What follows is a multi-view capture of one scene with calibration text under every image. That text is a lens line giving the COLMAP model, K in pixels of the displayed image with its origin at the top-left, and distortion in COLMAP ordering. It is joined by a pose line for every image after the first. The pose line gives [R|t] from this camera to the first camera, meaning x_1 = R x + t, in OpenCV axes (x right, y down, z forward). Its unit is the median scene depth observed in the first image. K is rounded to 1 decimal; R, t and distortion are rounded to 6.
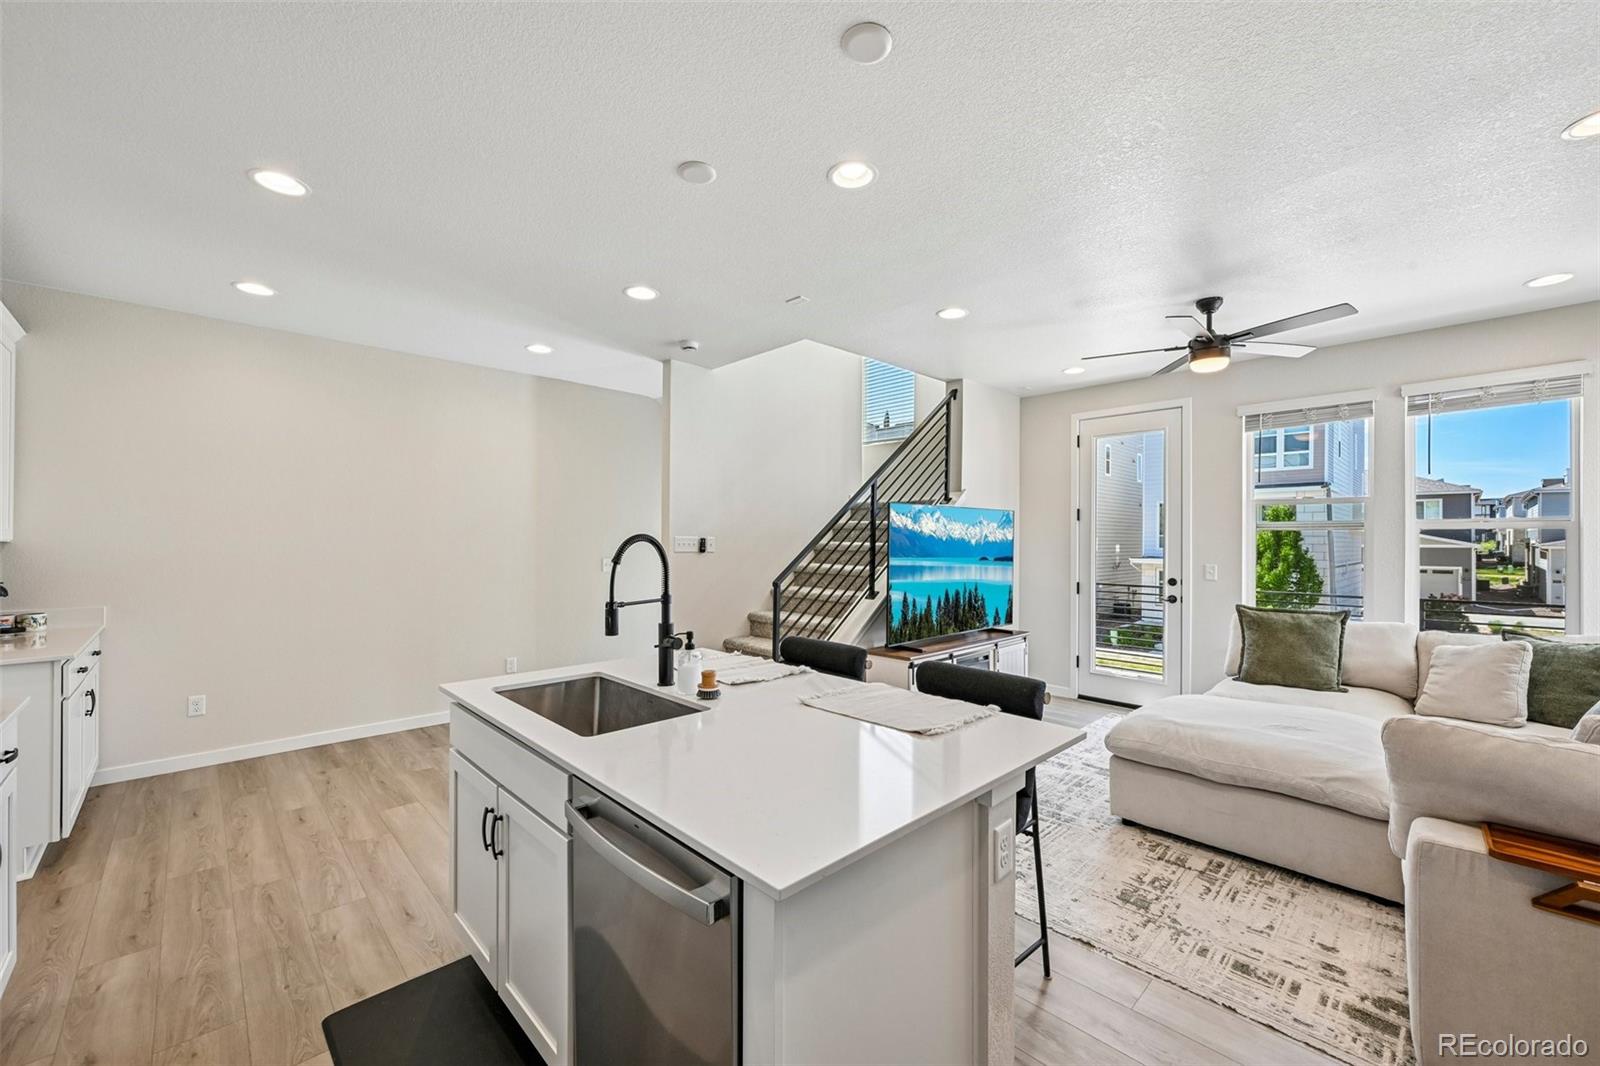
lens RADIAL K [[631.9, 0, 805.8], [0, 631.9, 537.9], [0, 0, 1]] dist [-0.000427, 0.000048]
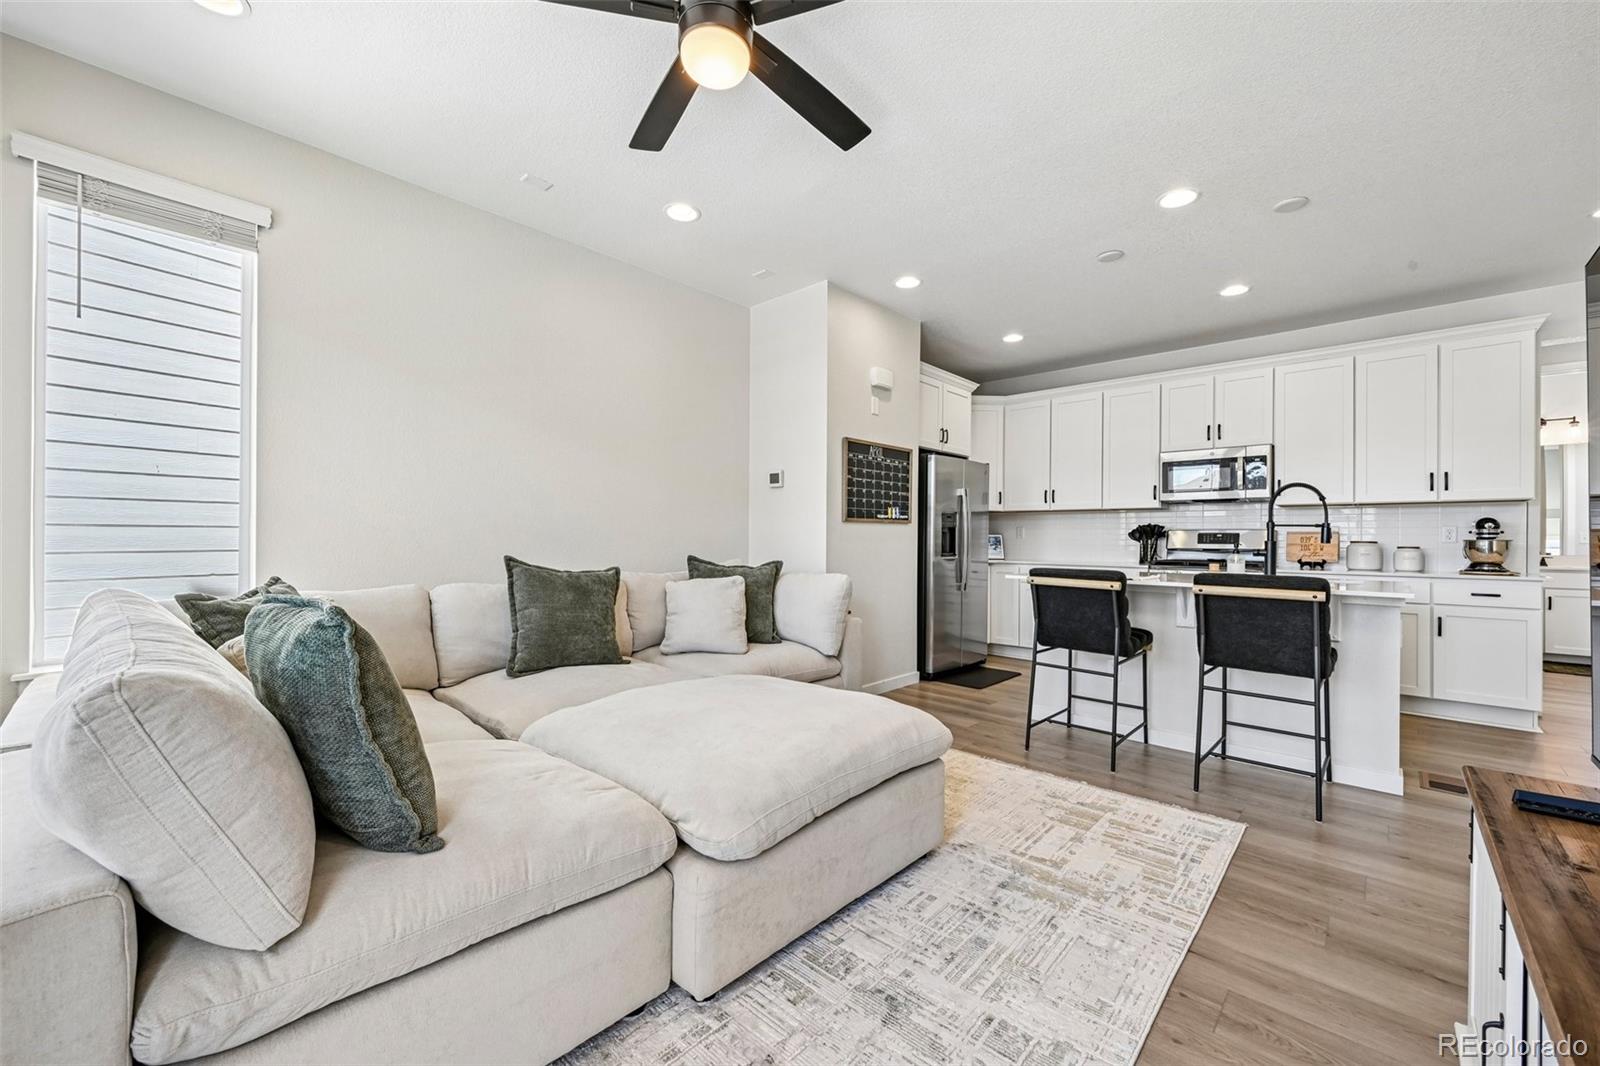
lens RADIAL K [[631.9, 0, 805.8], [0, 631.9, 537.9], [0, 0, 1]] dist [-0.000427, 0.000048]
pose [[-0.998363, -0.011631, -0.056003, 0.592269], [-0.011477, 0.999929, -0.003077, 0.087706], [0.056034, -0.002430, -0.998426, 1.481939]]
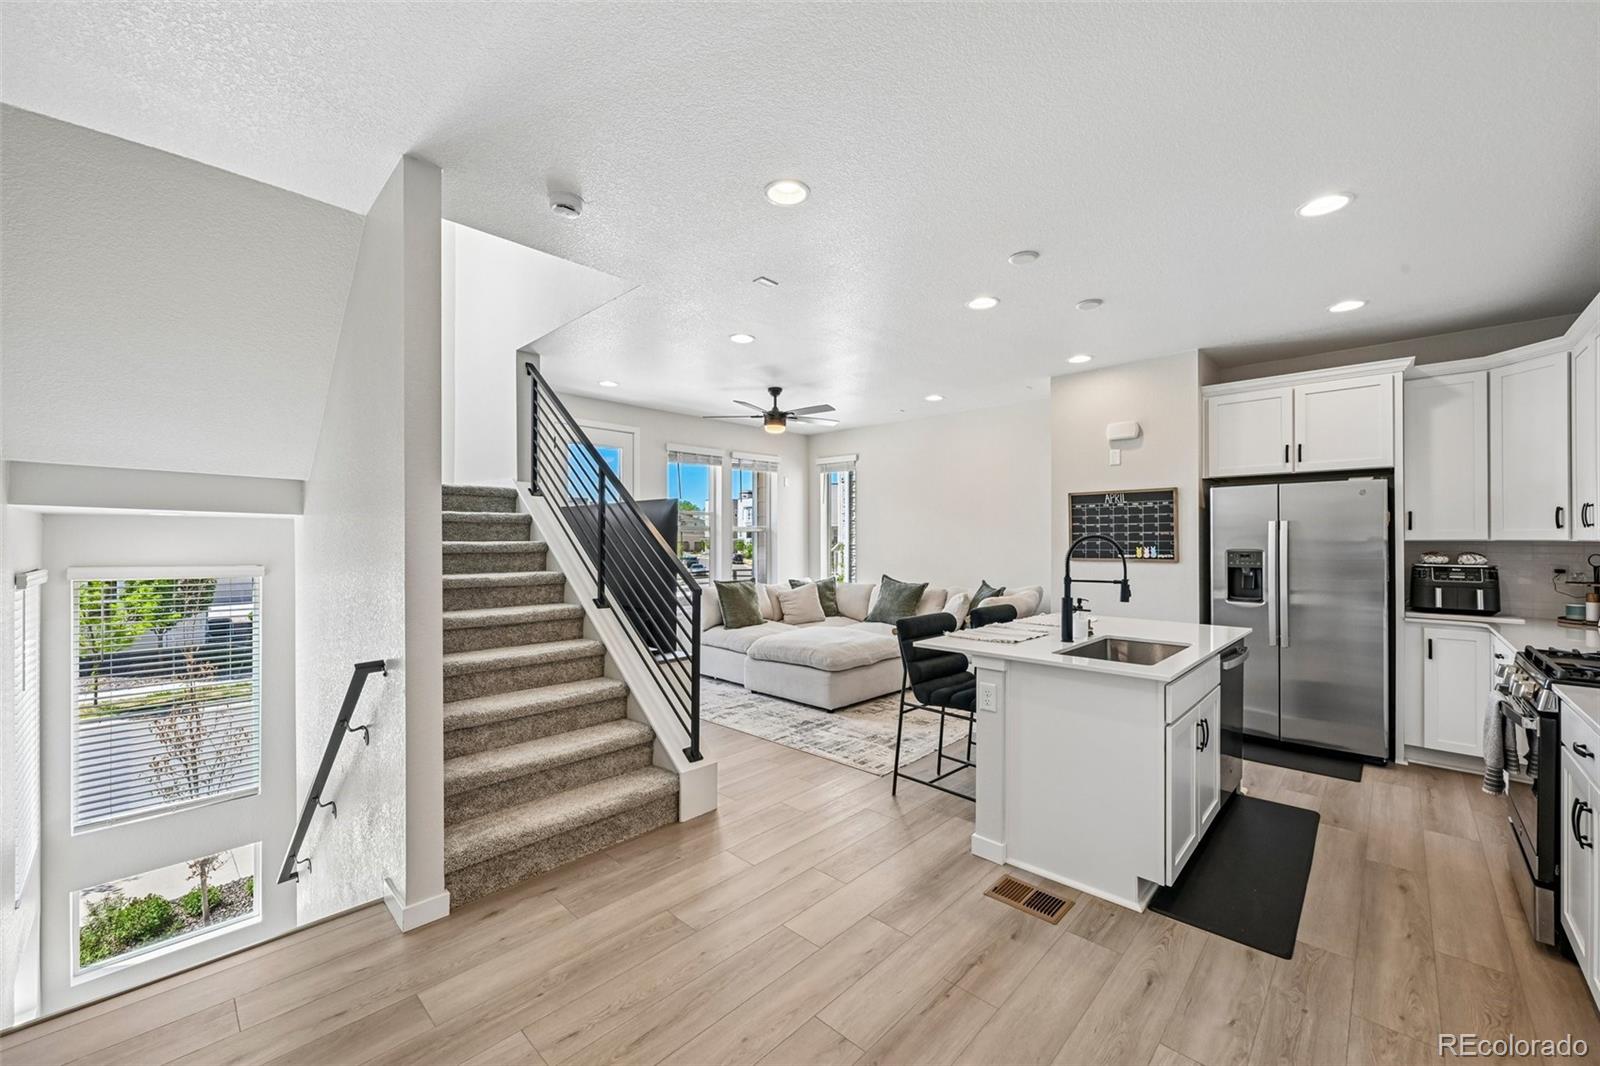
lens RADIAL K [[623.8, 0, 806.6], [0, 623.8, 539.6], [0, 0, 1]] dist [-0.000559, -0.000010]
pose [[-0.042498, -0.002605, 0.999093, -0.949618], [-0.004603, 0.999987, 0.002411, 0.003718], [-0.999086, -0.004496, -0.042509, 0.986636]]
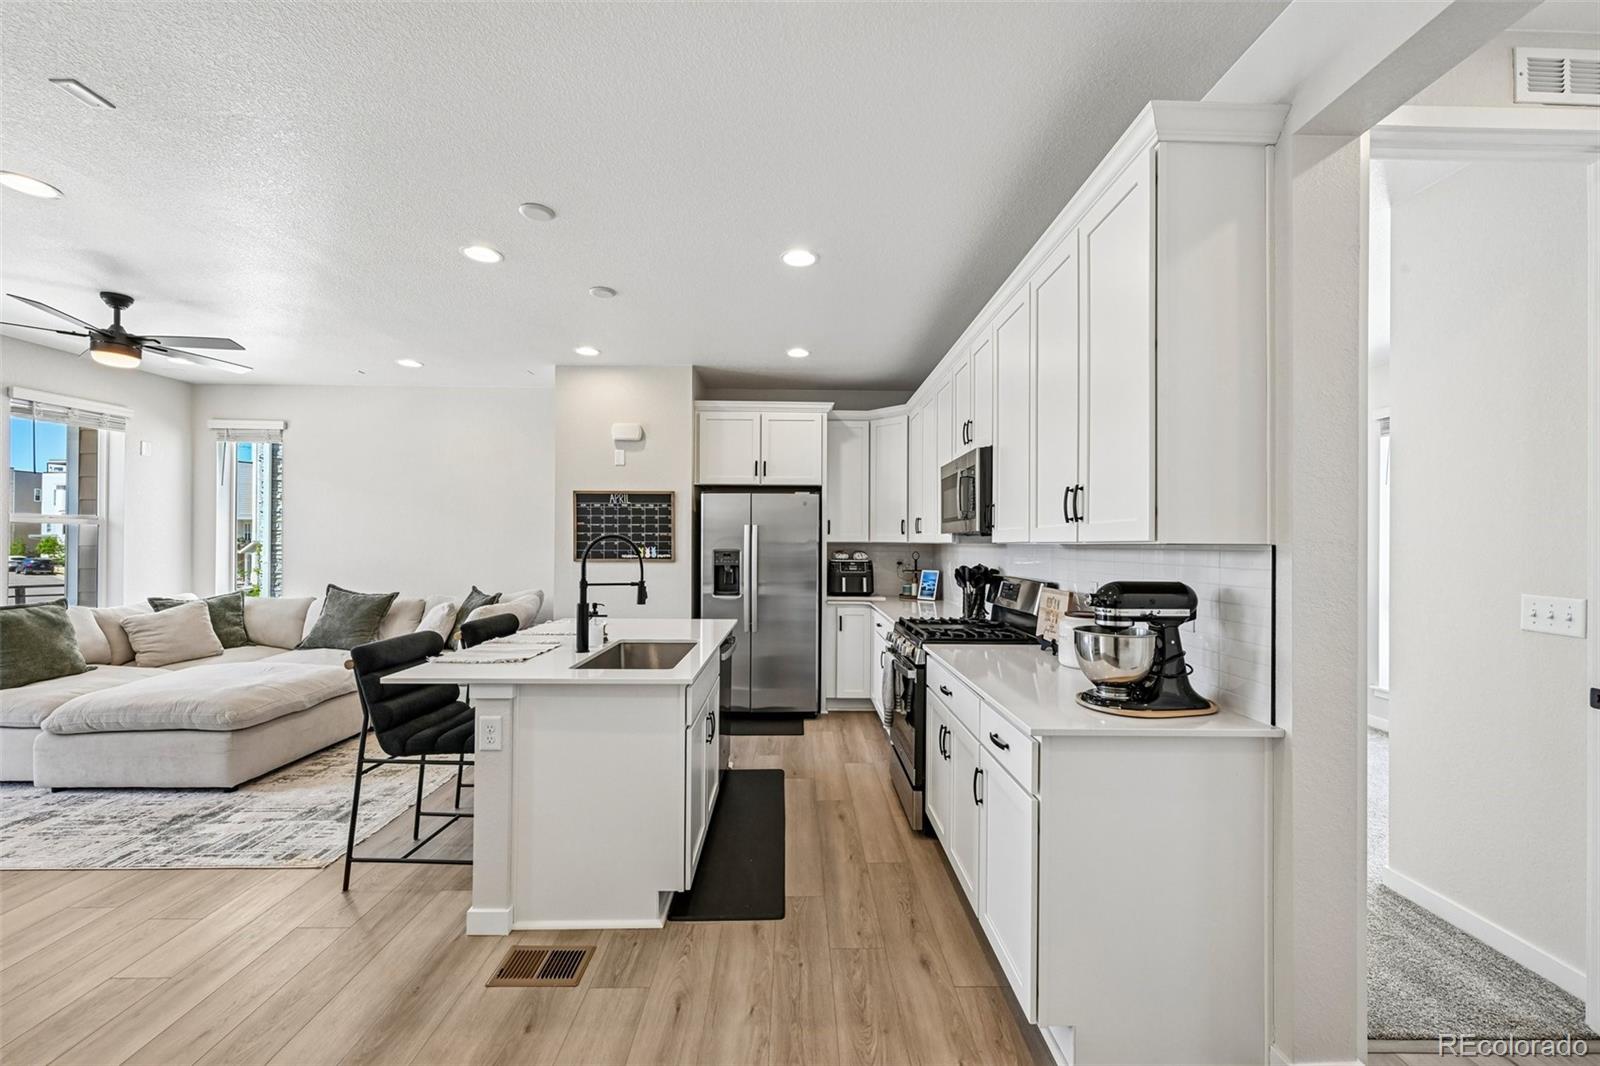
lens RADIAL K [[623.8, 0, 806.6], [0, 623.8, 539.6], [0, 0, 1]] dist [-0.000559, -0.000010]
pose [[-0.730578, -0.005649, 0.682806, -0.846532], [-0.011841, 0.999920, -0.004397, 0.004315], [-0.682726, -0.011297, -0.730587, 0.971392]]
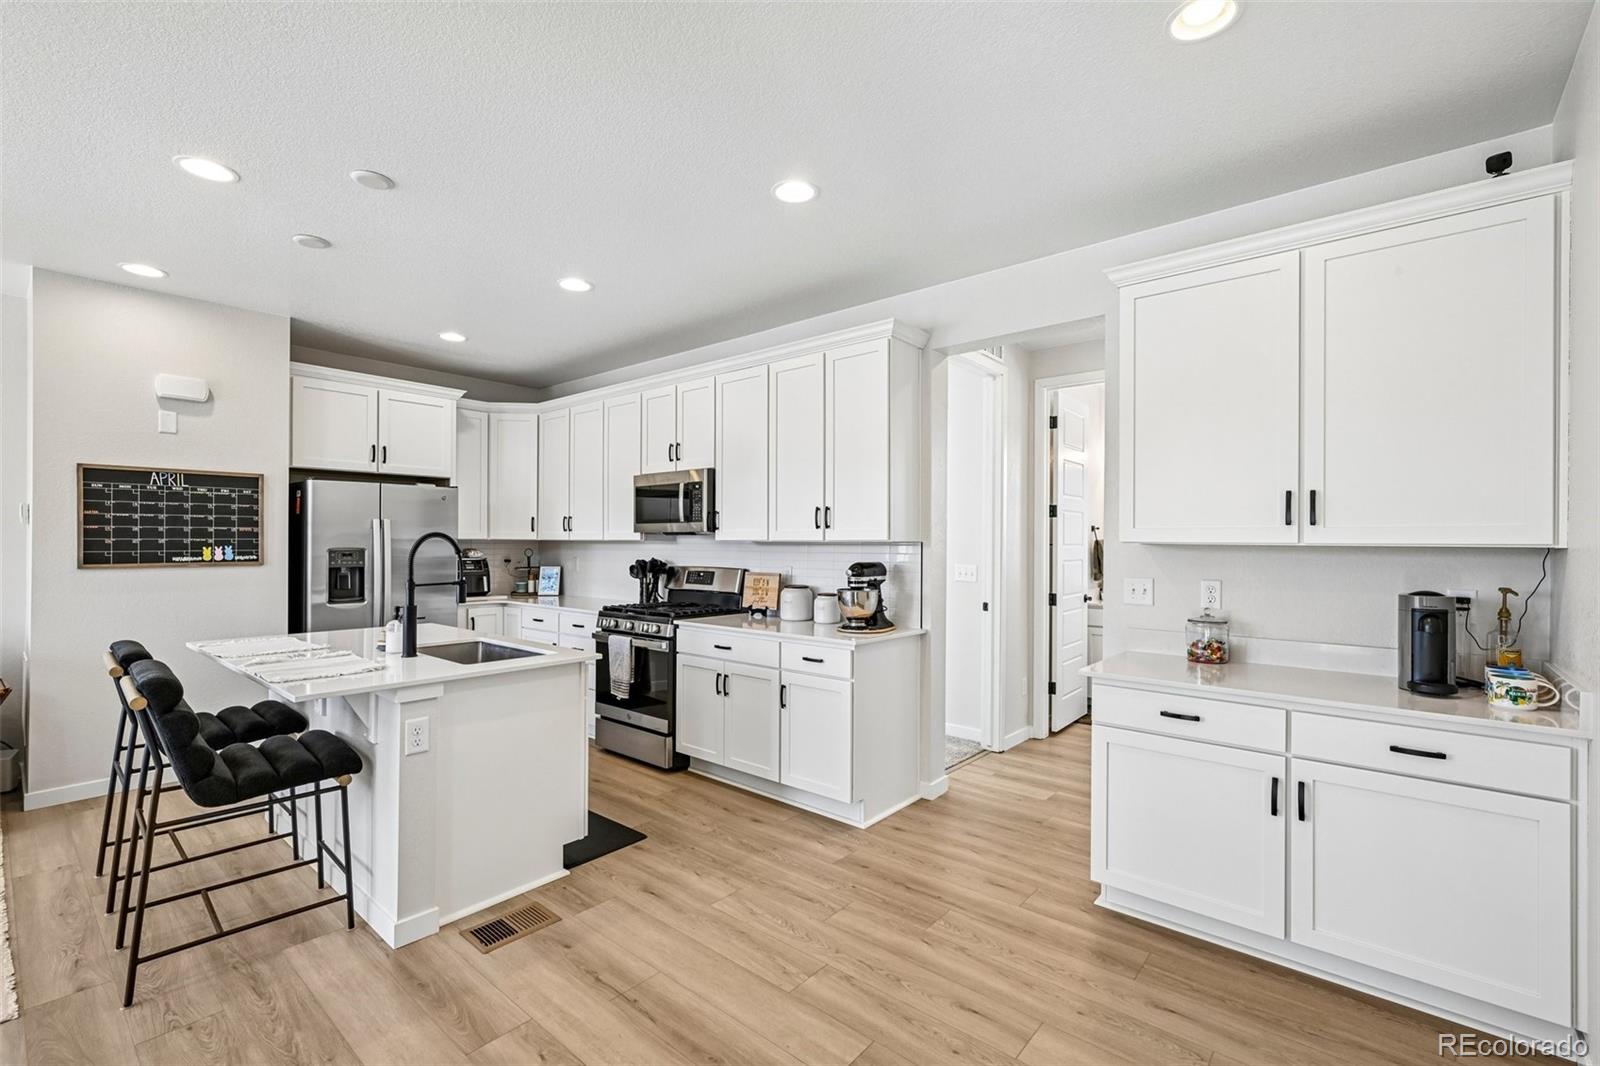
lens RADIAL K [[696.0, 0, 805.7], [0, 696.0, 540.0], [0, 0, 1]] dist [0.000809, 0.000024]
pose [[-0.995192, -0.008864, -0.097543, -0.505924], [-0.008277, 0.999945, -0.006428, 0.007787], [0.097594, -0.005590, -0.995211, 1.442546]]
